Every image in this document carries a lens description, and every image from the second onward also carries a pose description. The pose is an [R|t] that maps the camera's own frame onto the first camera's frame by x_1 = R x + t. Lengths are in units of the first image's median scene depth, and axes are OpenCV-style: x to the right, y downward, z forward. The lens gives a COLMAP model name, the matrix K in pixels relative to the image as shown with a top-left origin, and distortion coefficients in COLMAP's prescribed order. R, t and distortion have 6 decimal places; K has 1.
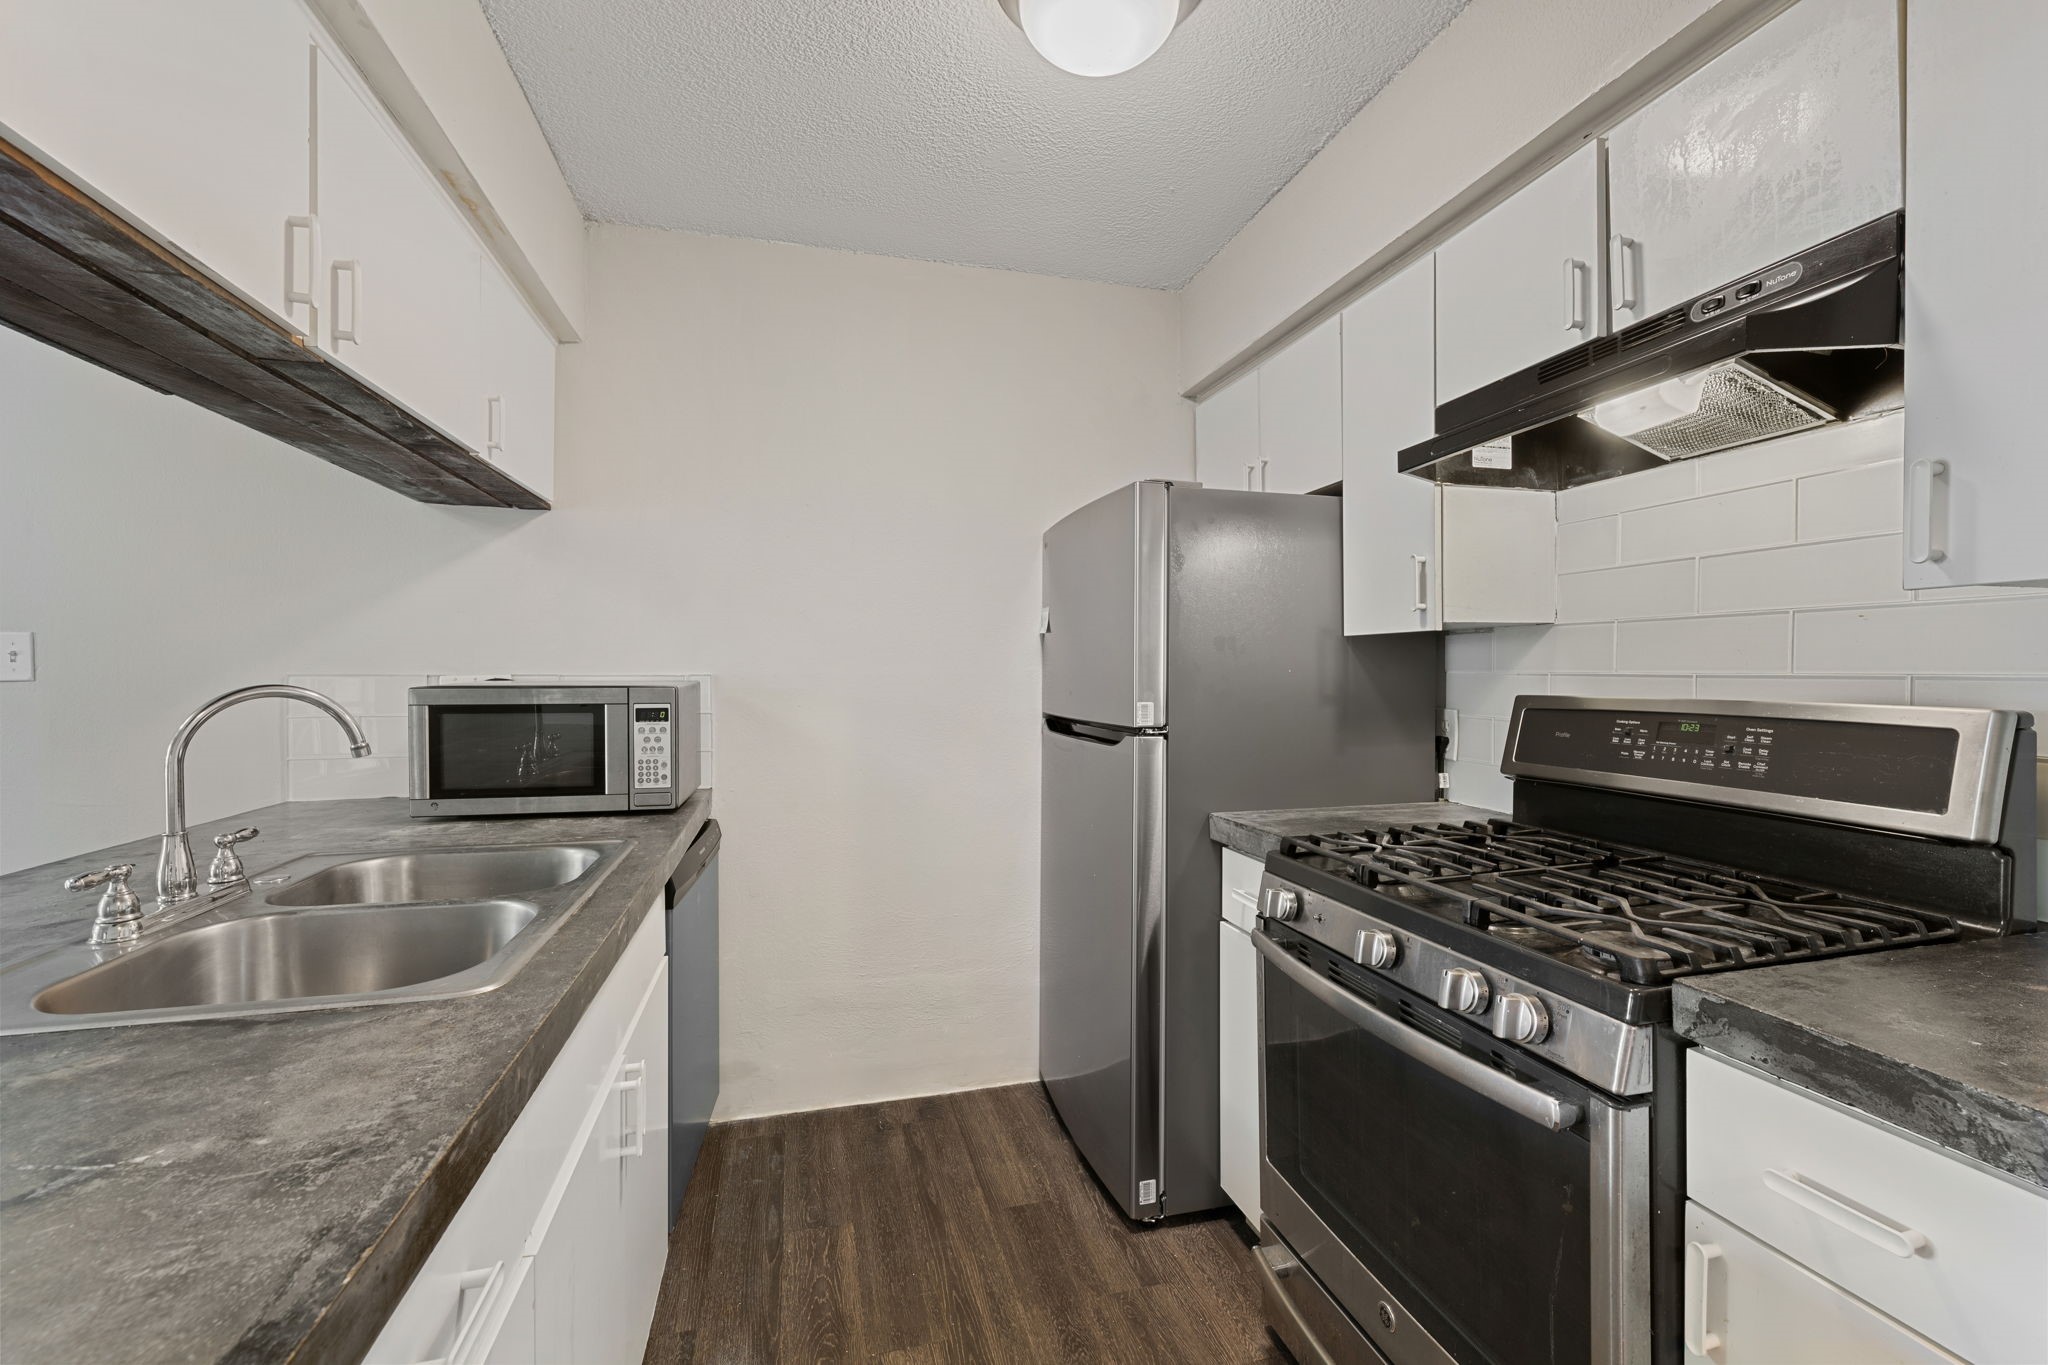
lens RADIAL K [[821.0, 0, 1026.1], [0, 821.0, 672.1], [0, 0, 1]] dist [-0.000476, -0.000485]
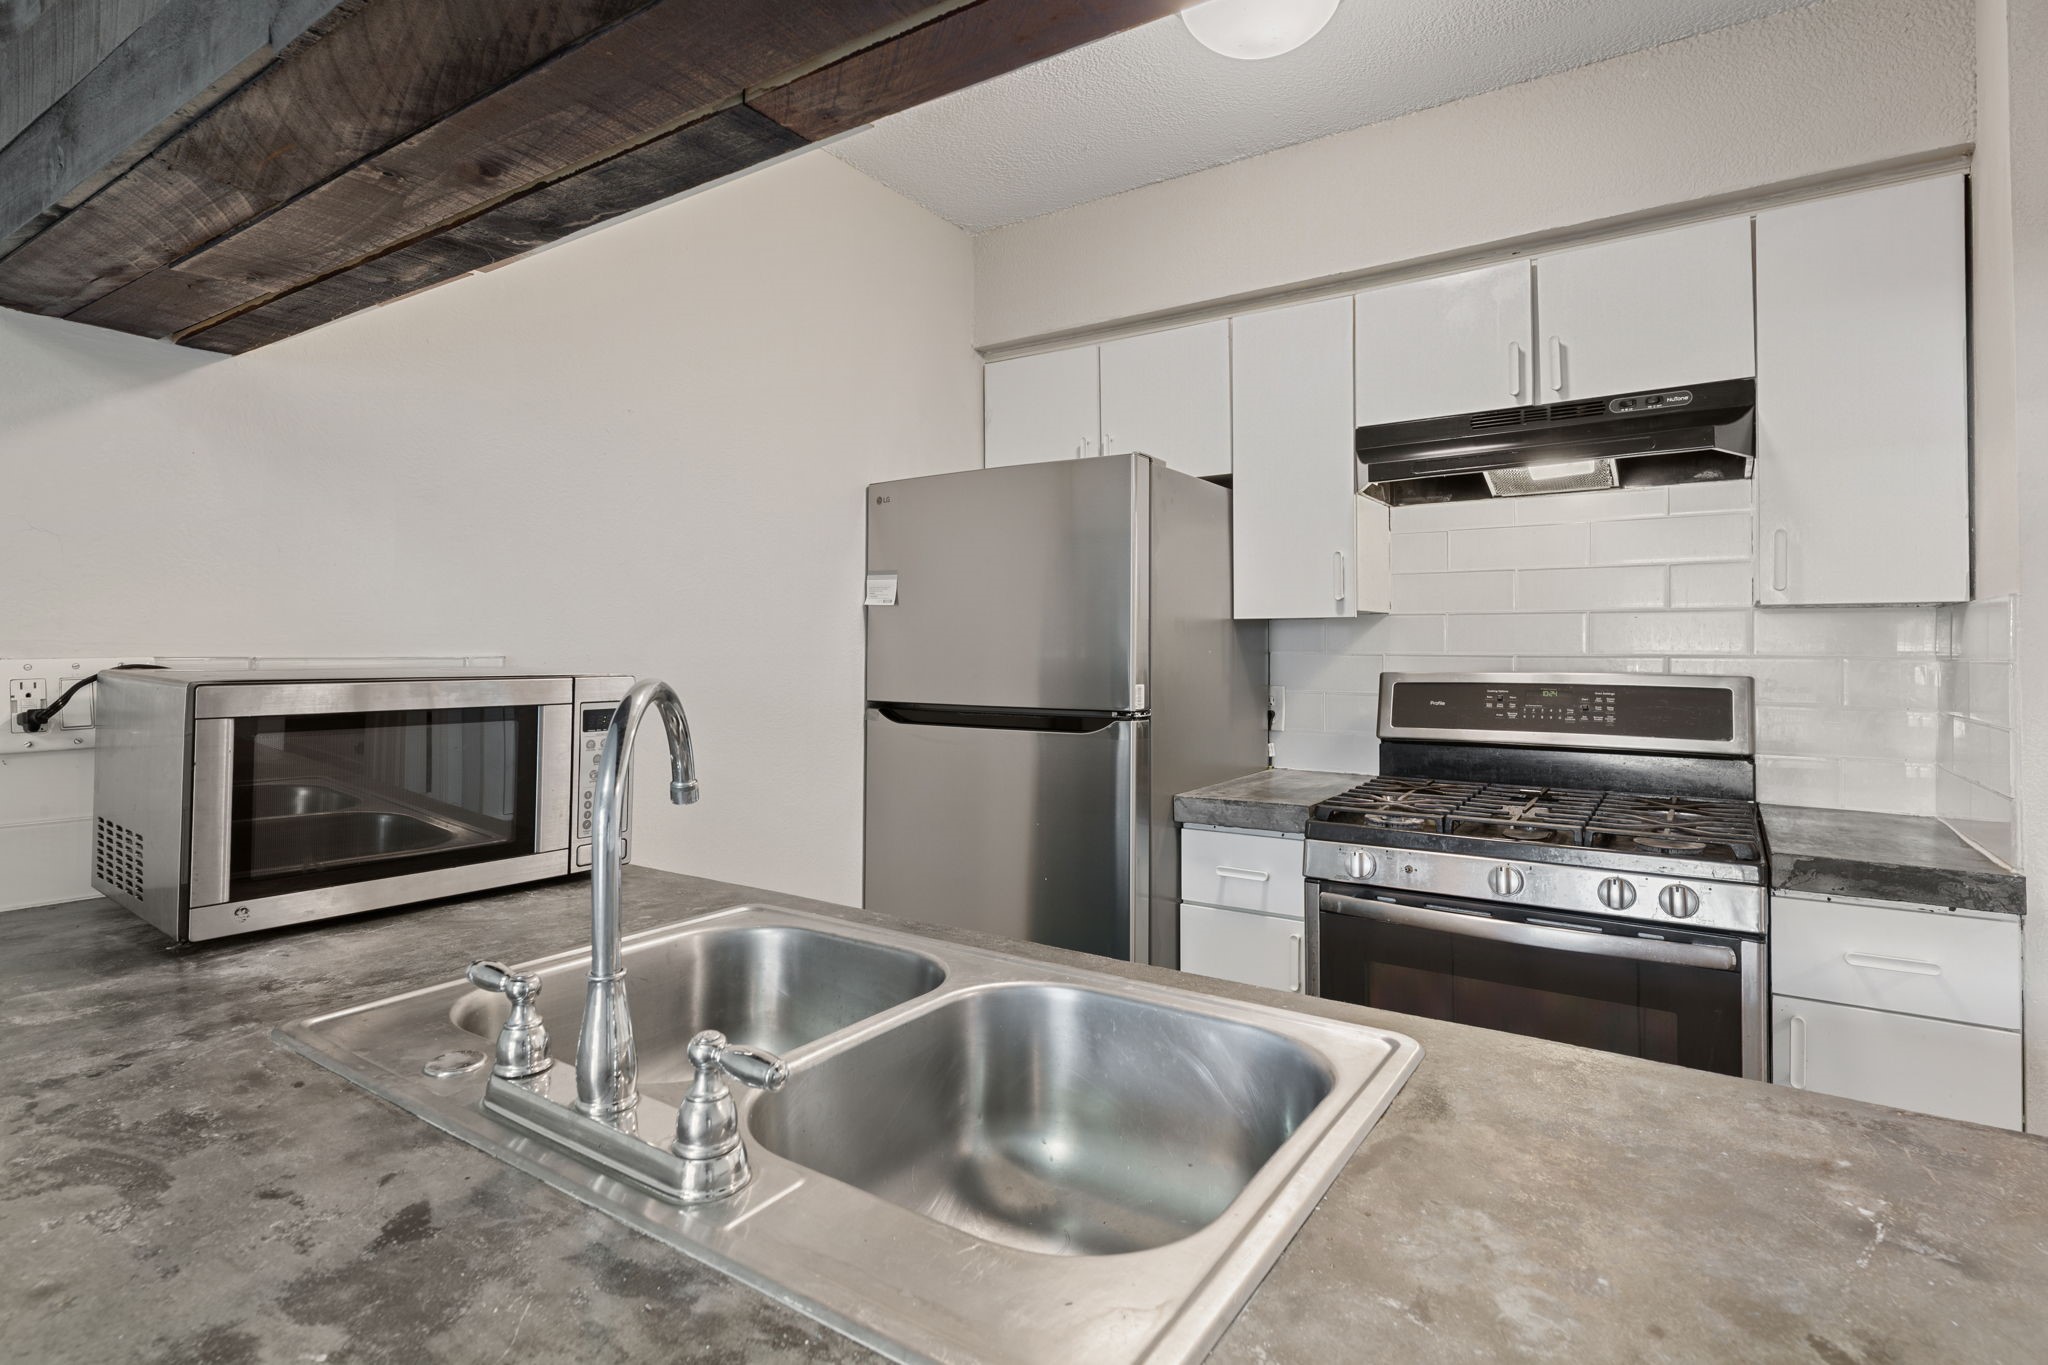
lens RADIAL K [[968.3, 0, 1021.3], [0, 968.3, 626.9], [0, 0, 1]] dist [-0.001001, 0.000040]
pose [[0.782729, 0.016984, 0.622130, -0.870958], [-0.001444, 0.999674, -0.025474, -0.002251], [-0.622360, 0.019041, 0.782499, 0.263212]]
